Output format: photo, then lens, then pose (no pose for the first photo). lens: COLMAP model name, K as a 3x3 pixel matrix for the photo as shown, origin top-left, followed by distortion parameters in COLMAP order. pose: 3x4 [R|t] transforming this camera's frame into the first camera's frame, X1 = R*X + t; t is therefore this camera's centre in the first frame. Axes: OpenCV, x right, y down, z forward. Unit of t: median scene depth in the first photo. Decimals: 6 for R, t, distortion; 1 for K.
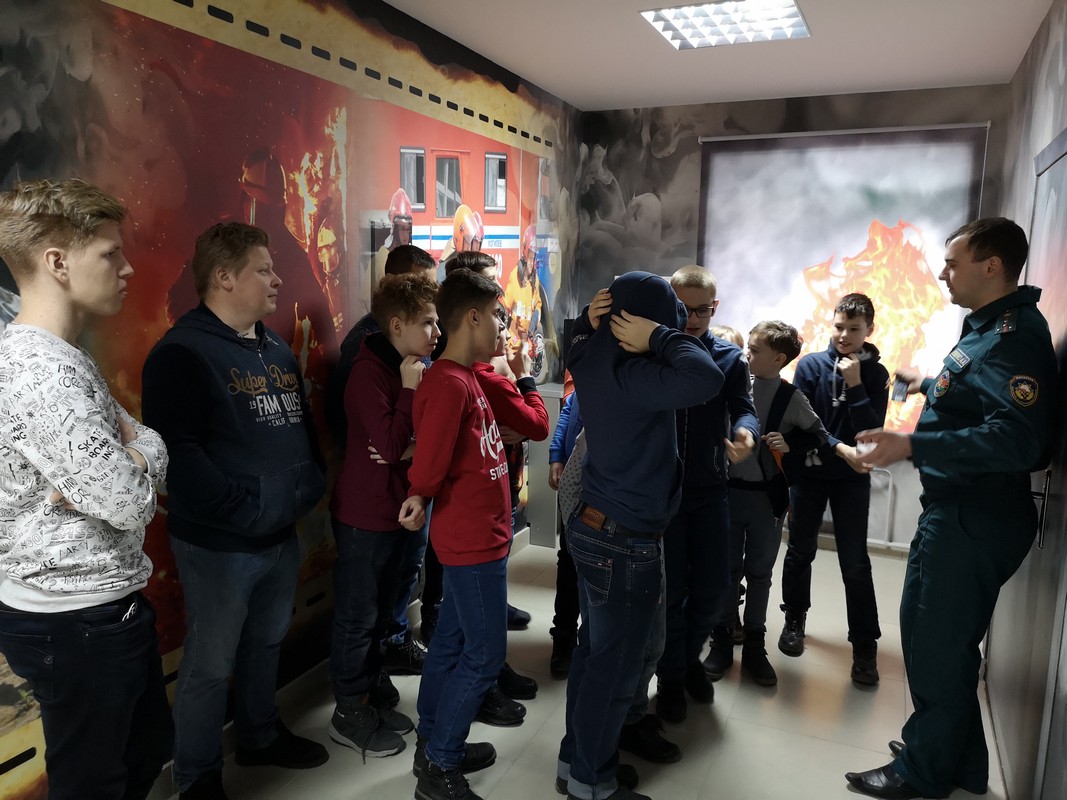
lens RADIAL K [[836.2, 0, 533.5], [0, 836.2, 400.0], [0, 0, 1]] dist [0.083918, 0.001342]
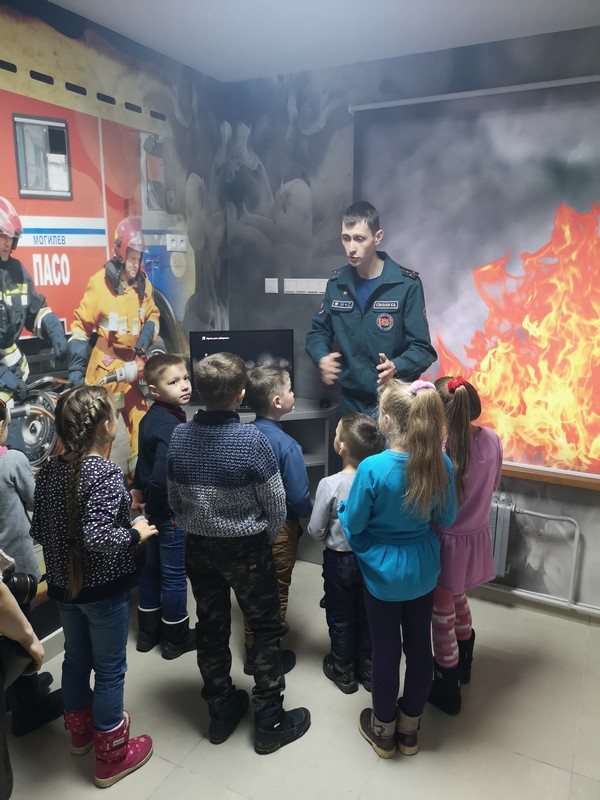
lens RADIAL K [[611.5, 0, 300.0], [0, 611.5, 400.0], [0, 0, 1]] dist [0.122723, -0.138744]
pose [[0.996976, 0.002810, -0.077659, 0.201550], [0.002029, 0.998064, 0.062159, -0.066959], [0.077684, -0.062129, 0.995040, 0.391319]]
